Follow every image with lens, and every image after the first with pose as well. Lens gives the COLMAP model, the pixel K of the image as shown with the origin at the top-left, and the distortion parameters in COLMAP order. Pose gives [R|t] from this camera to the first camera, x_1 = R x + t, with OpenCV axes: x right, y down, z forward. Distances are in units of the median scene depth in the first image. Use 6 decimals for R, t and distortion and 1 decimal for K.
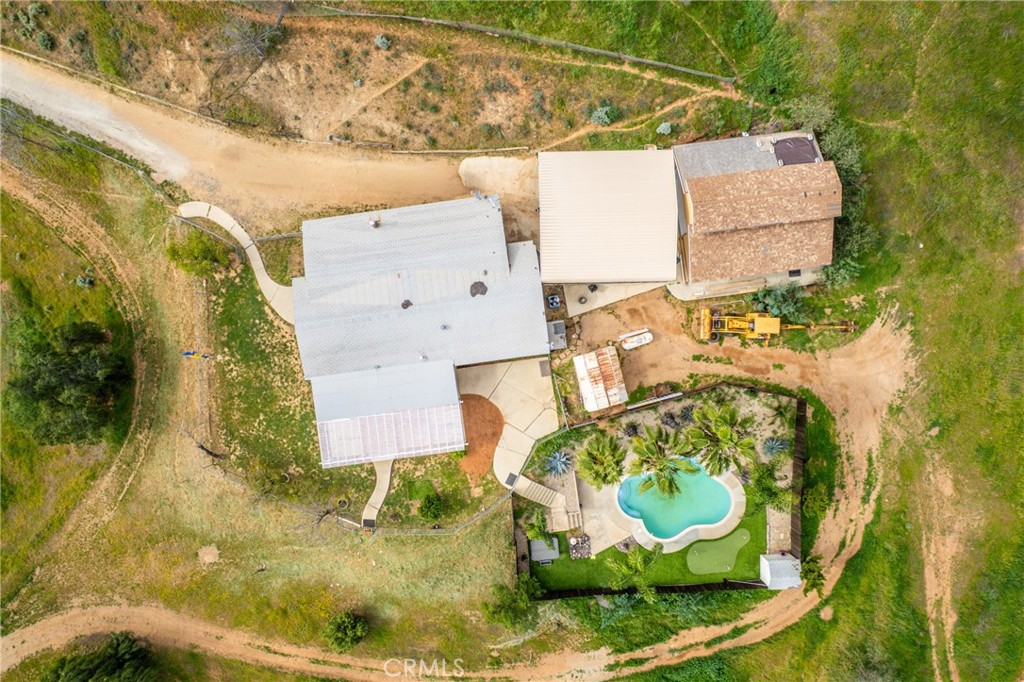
lens RADIAL K [[660.3, 0, 512.0], [0, 660.3, 341.0], [0, 0, 1]] dist [-0.074953, 0.065810]
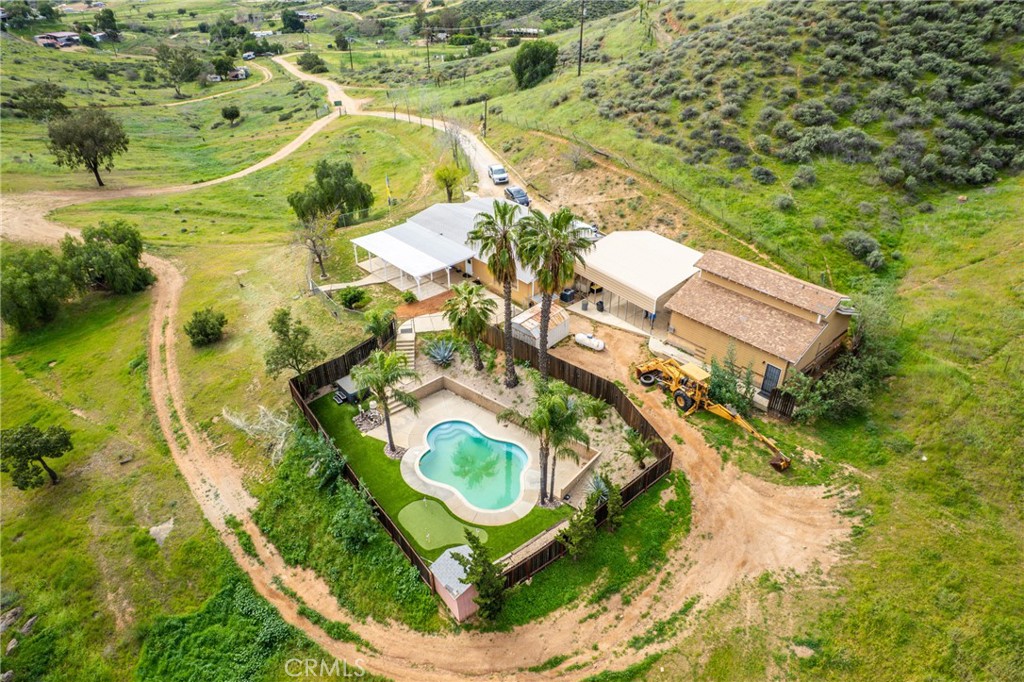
lens RADIAL K [[660.3, 0, 512.0], [0, 660.3, 341.0], [0, 0, 1]] dist [-0.074953, 0.065810]
pose [[0.565703, 0.433128, -0.701698, 0.810809], [-0.824608, 0.298336, -0.480642, 0.566704], [0.001162, 0.850527, 0.525931, 0.465076]]
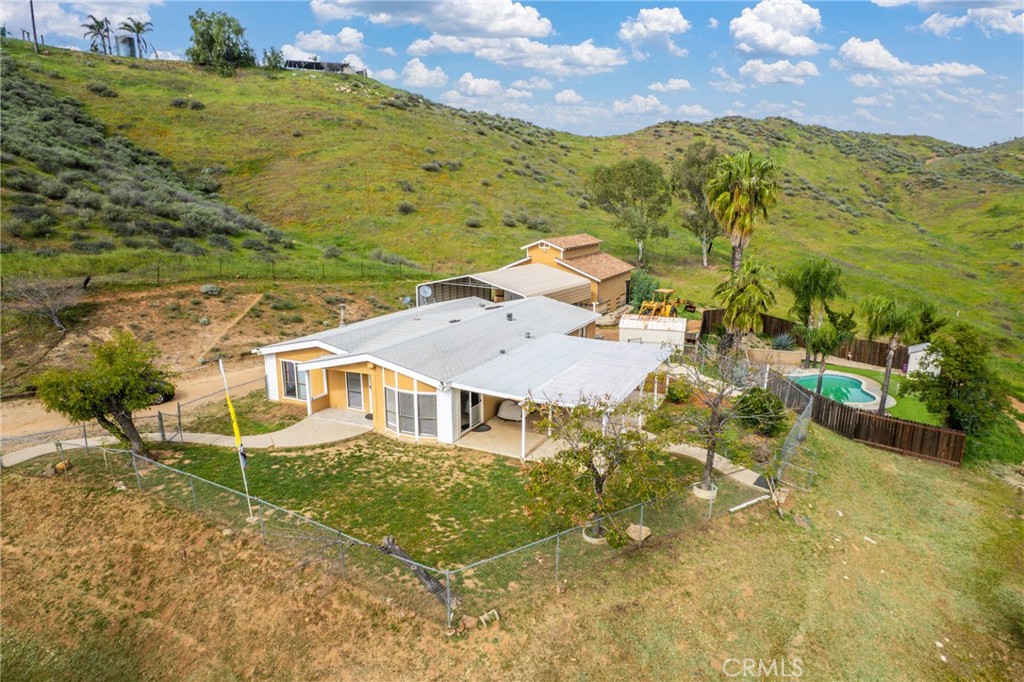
lens RADIAL K [[660.3, 0, 512.0], [0, 660.3, 341.0], [0, 0, 1]] dist [-0.074953, 0.065810]
pose [[0.548697, -0.171214, 0.818302, -0.664098], [0.835911, 0.128284, -0.533663, 0.356202], [-0.013604, 0.976846, 0.213509, 0.795723]]
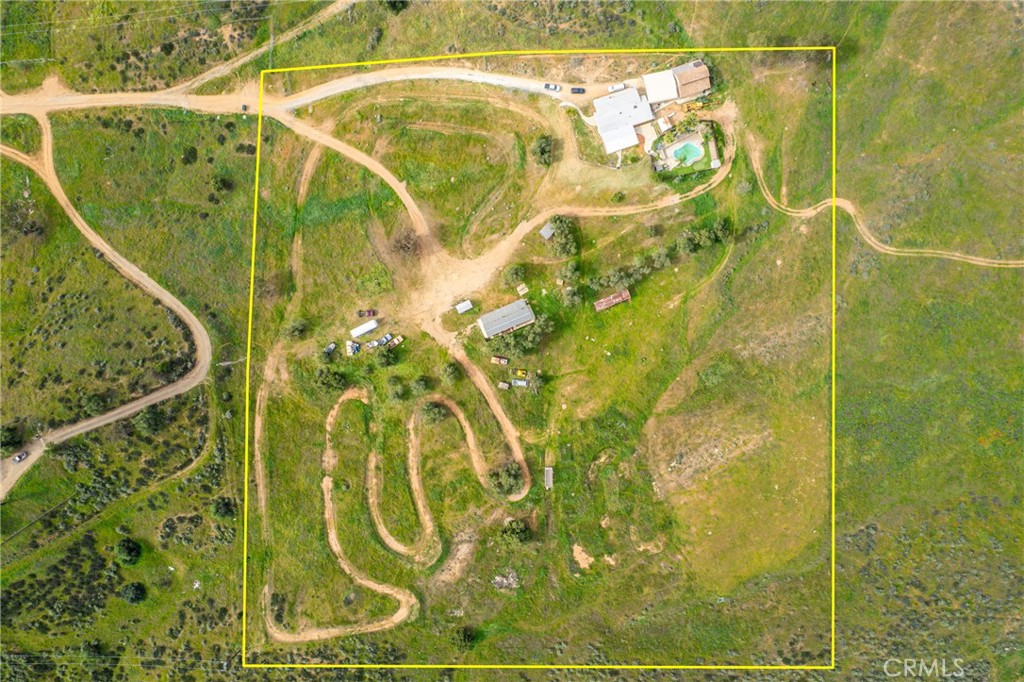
lens RADIAL K [[660.3, 0, 512.0], [0, 660.3, 341.0], [0, 0, 1]] dist [-0.074953, 0.065810]
pose [[0.982229, -0.187543, -0.007371, -1.068364], [0.187539, 0.982256, -0.001213, 1.249558], [0.007468, -0.000191, 0.999972, -3.247184]]
